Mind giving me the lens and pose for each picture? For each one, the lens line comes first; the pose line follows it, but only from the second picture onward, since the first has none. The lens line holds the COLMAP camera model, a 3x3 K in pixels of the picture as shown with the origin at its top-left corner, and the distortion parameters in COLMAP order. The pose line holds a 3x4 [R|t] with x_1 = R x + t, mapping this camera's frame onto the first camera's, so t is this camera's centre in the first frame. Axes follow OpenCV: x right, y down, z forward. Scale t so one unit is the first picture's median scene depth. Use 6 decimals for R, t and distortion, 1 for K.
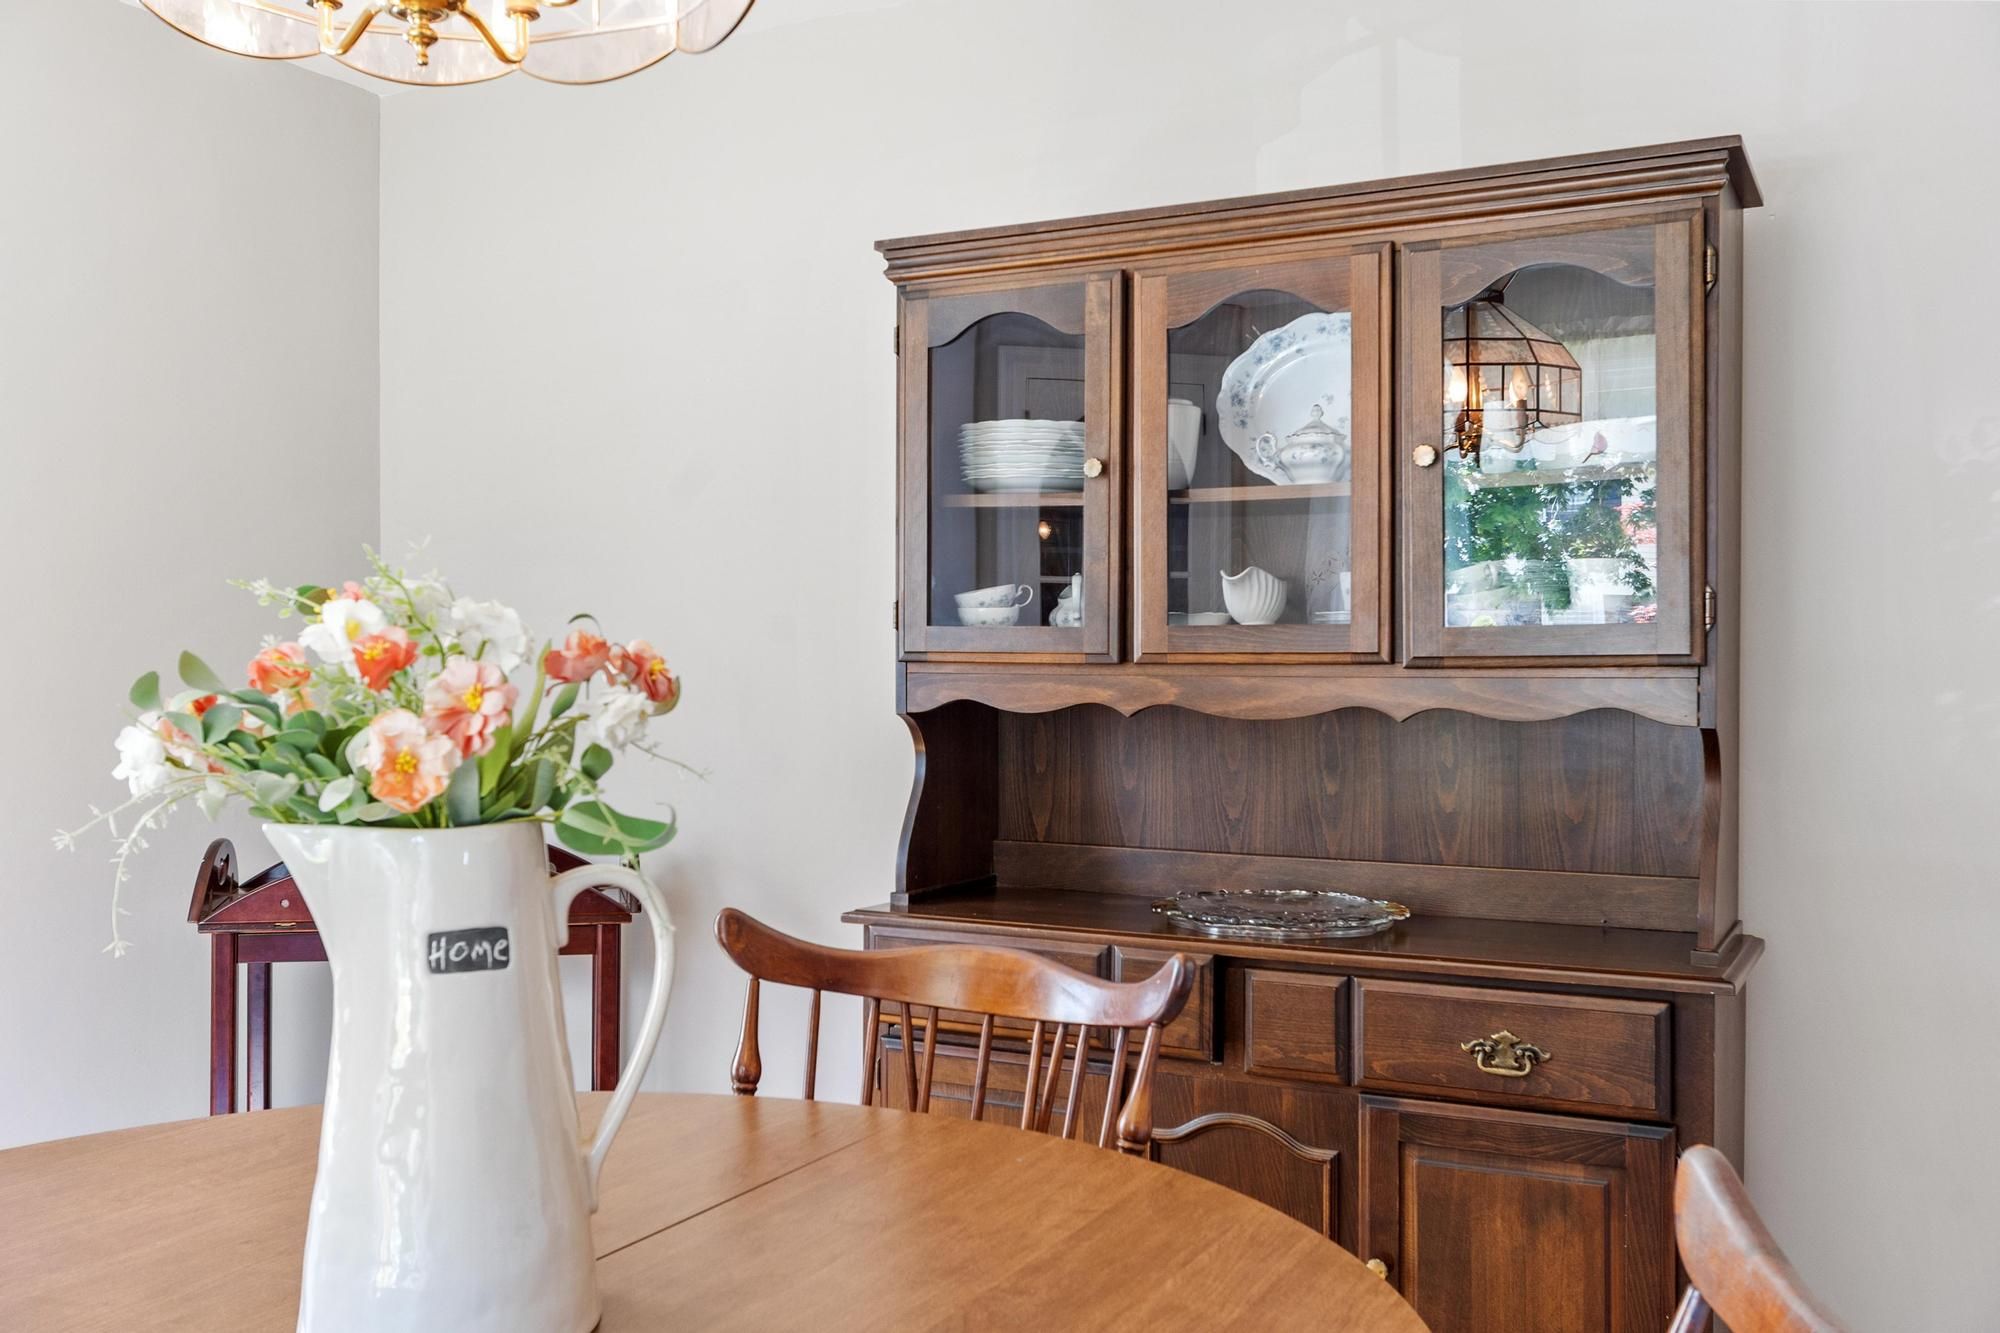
lens RADIAL K [[1903.0, 0, 1000.0], [0, 1903.0, 666.5], [0, 0, 1]] dist [-0.018758, -0.007589]
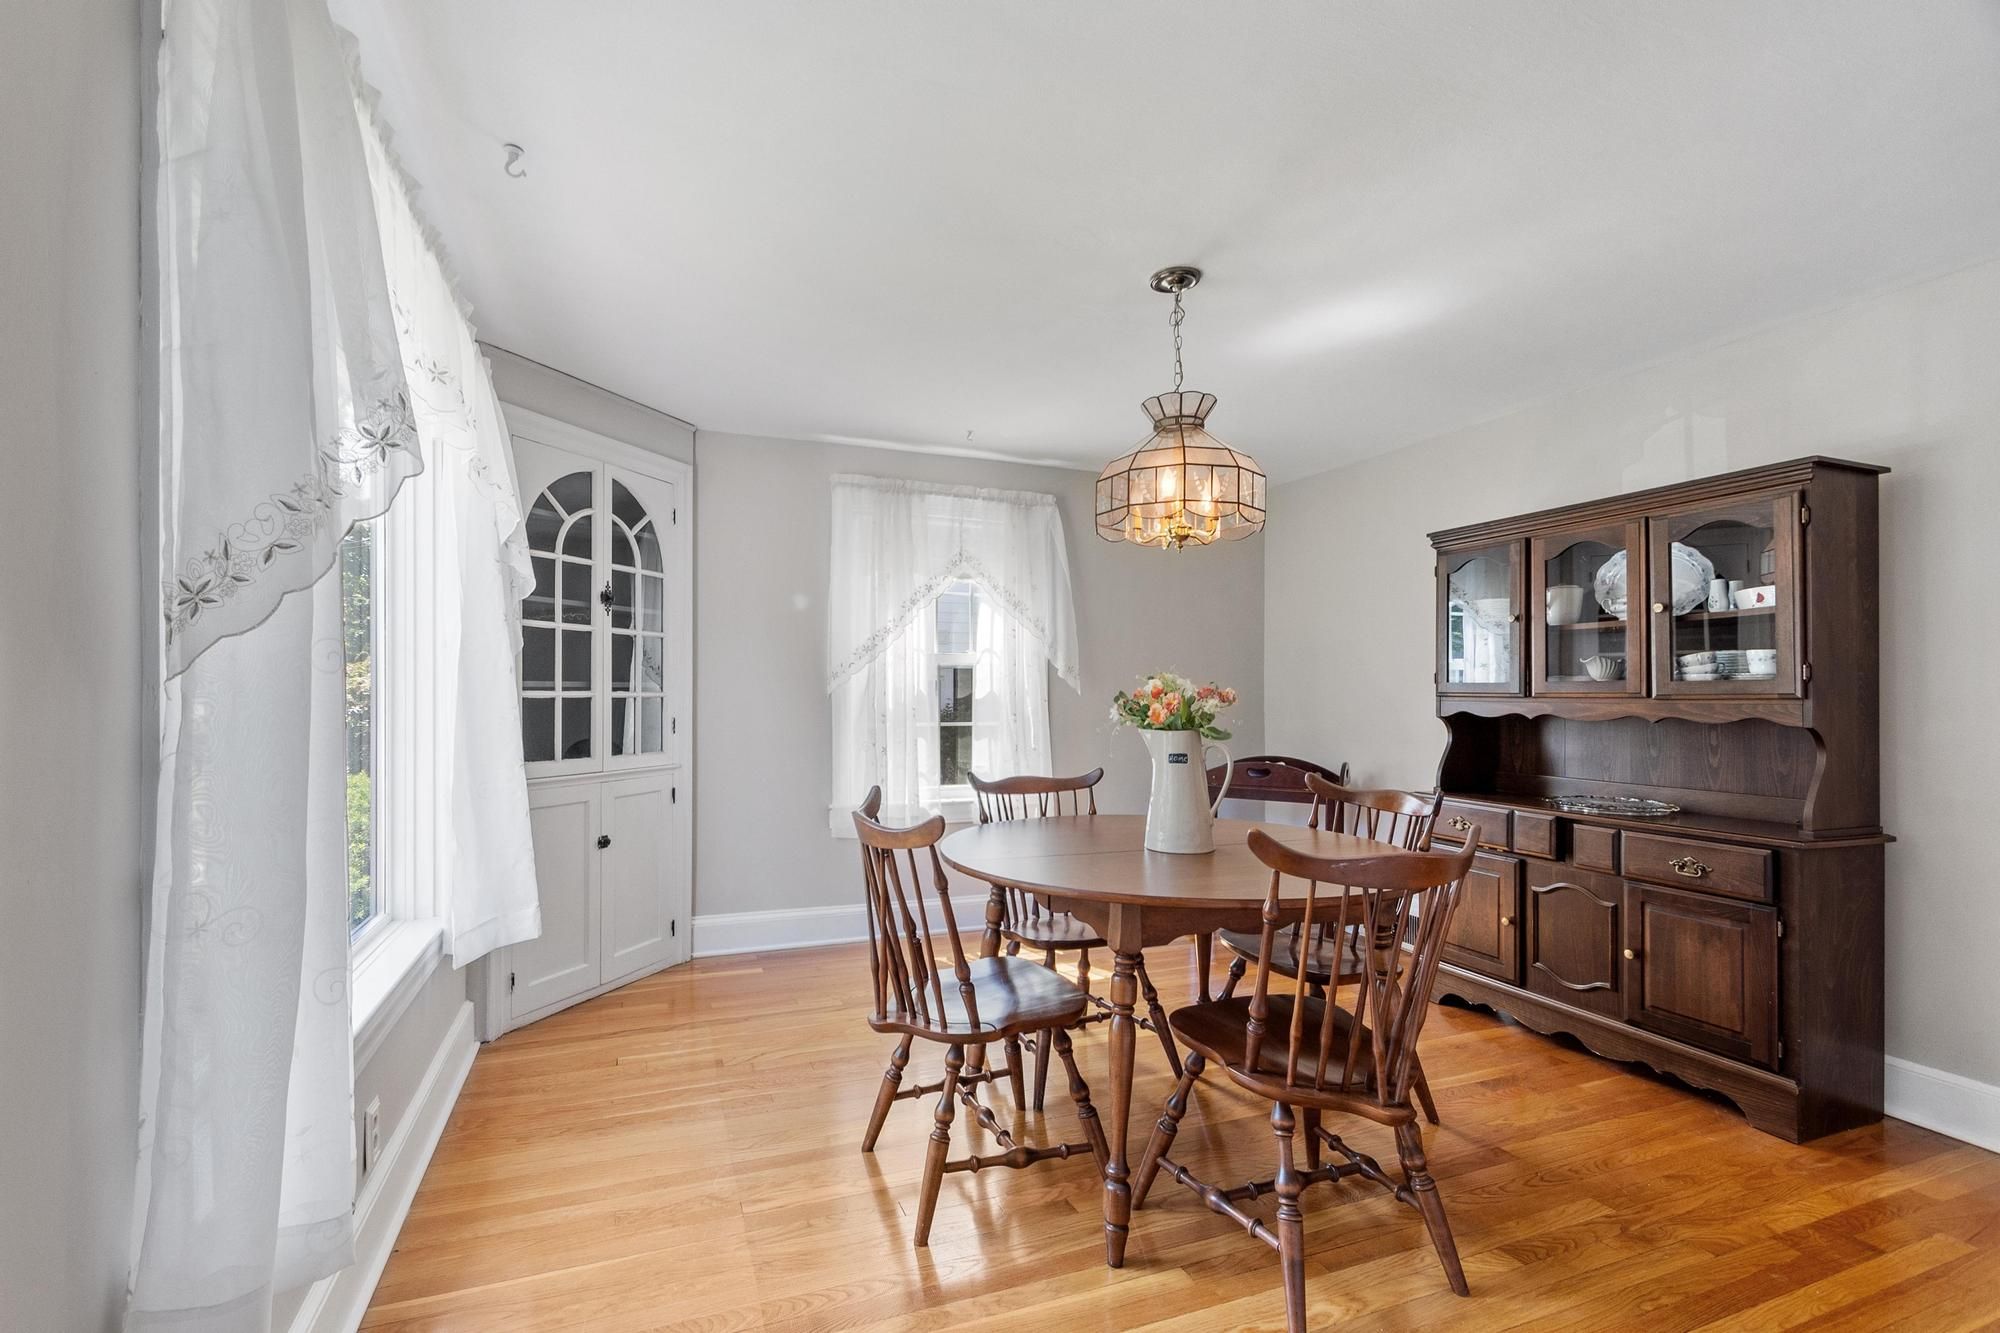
lens RADIAL K [[889.4, 0, 947.6], [0, 889.4, 693.3], [0, 0, 1]] dist [-0.001612, -0.000203]
pose [[0.739765, 0.003836, -0.672854, 0.308872], [-0.008376, 0.999959, -0.003508, 0.004073], [0.672813, 0.008231, 0.739767, -0.385806]]
